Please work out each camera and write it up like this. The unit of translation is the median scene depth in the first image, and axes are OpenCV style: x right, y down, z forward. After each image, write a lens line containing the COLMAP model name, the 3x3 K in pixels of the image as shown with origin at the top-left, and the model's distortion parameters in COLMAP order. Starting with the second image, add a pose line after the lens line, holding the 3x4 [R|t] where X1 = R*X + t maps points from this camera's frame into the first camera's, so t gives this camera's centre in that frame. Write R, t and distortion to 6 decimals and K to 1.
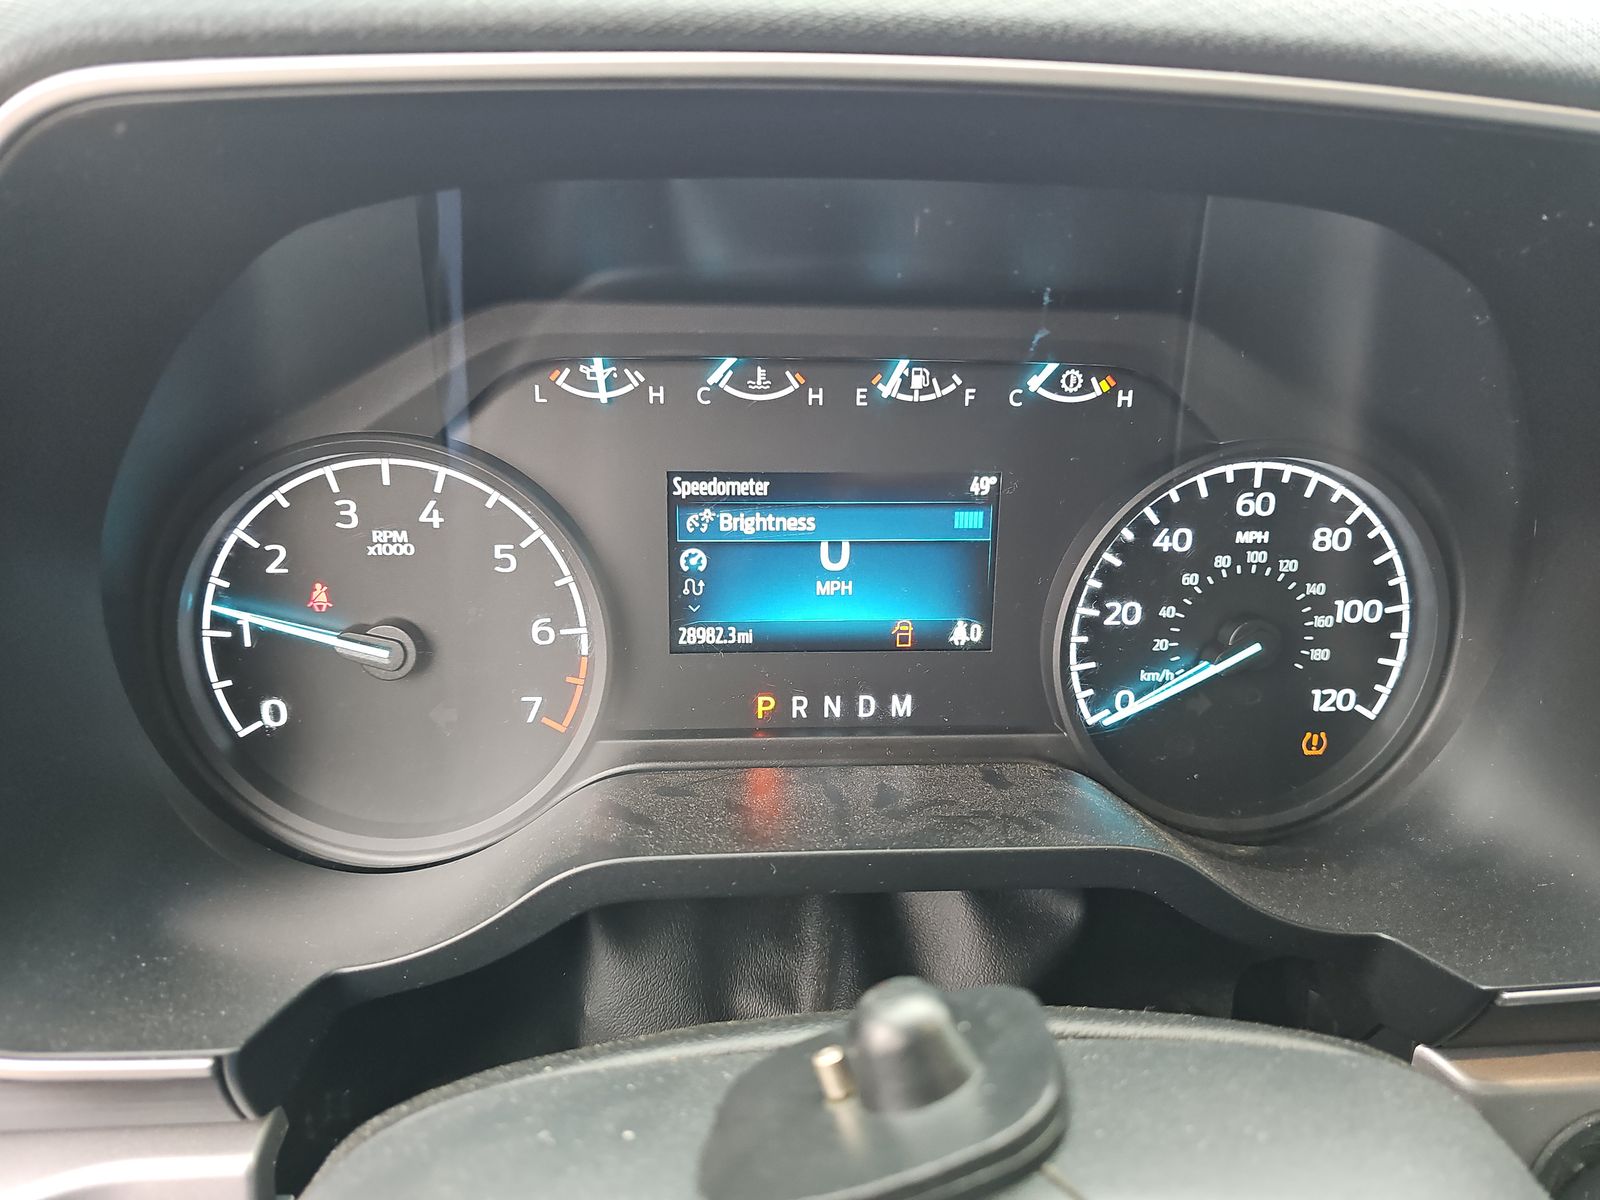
lens RADIAL K [[1032.7, 0, 796.9], [0, 1032.7, 597.0], [0, 0, 1]] dist [-0.024249, -0.011679]
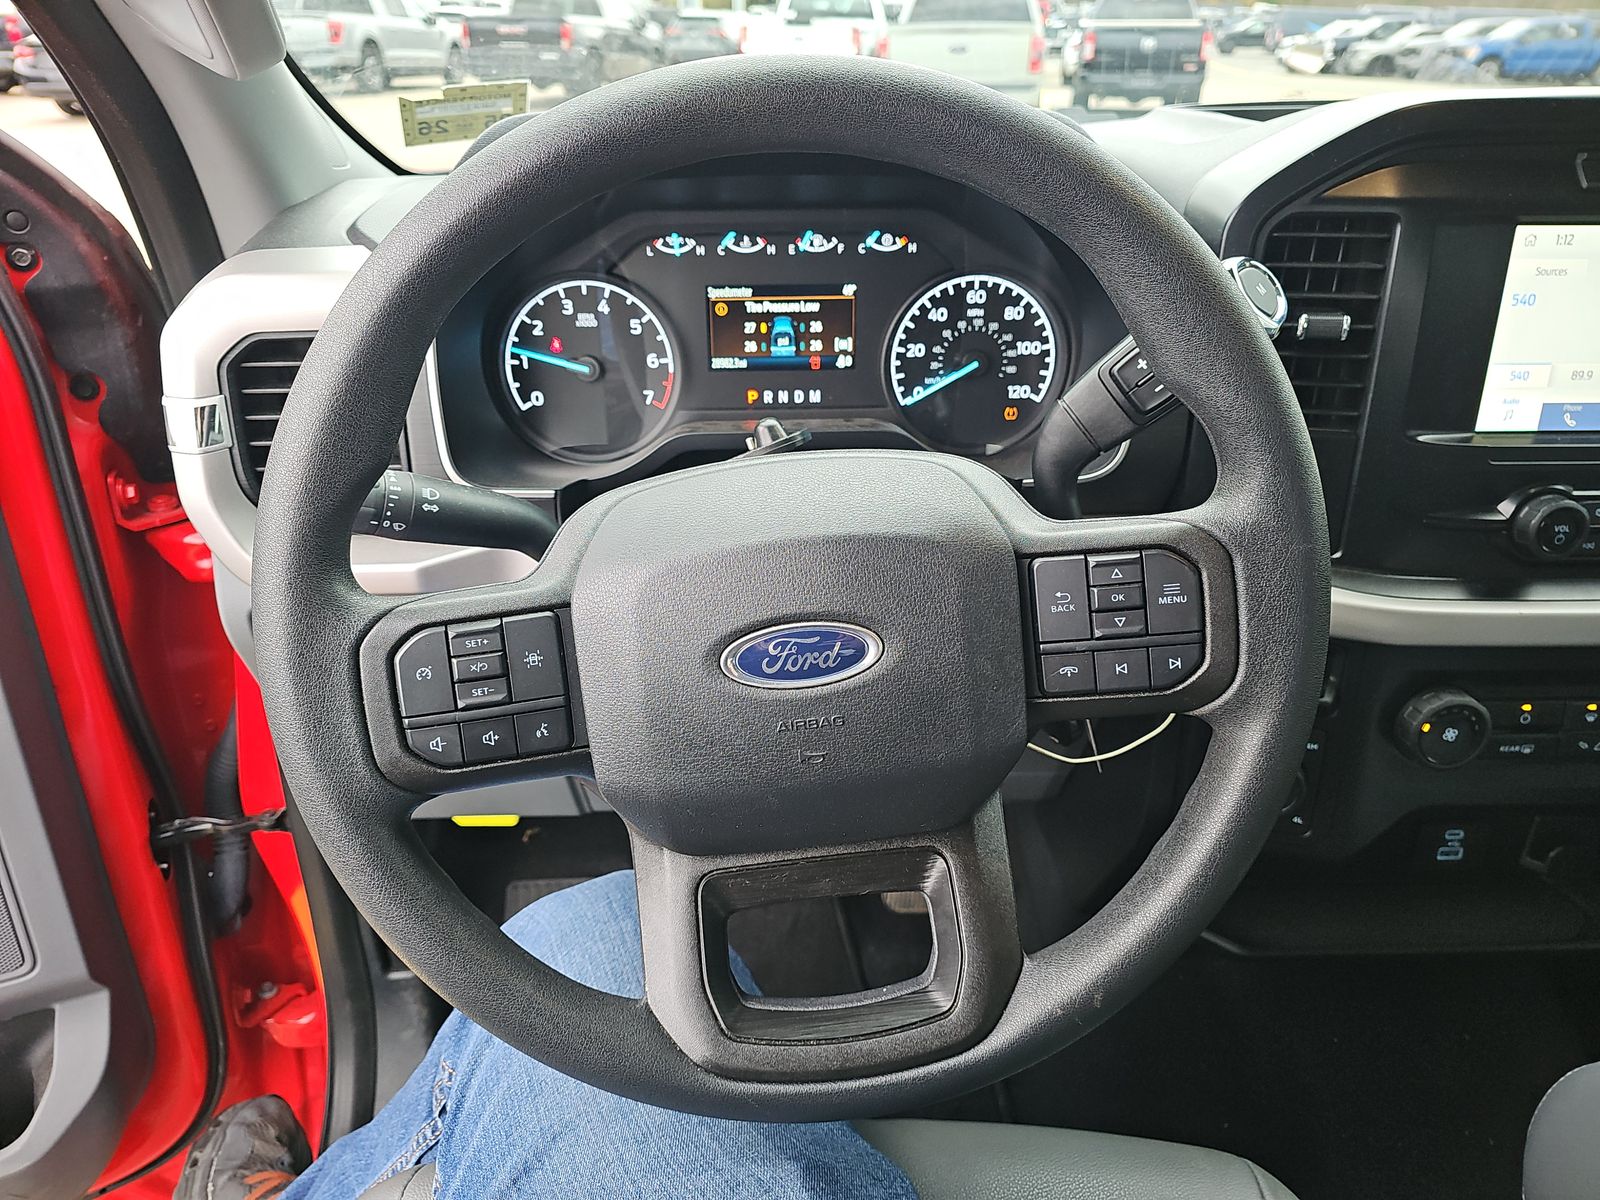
lens RADIAL K [[1032.7, 0, 801.3], [0, 1032.7, 617.5], [0, 0, 1]] dist [-0.024249, -0.011679]
pose [[0.999671, -0.024254, 0.008382, 0.043550], [0.022750, 0.988760, 0.147768, 0.248829], [-0.011872, -0.147529, 0.988987, -1.241202]]
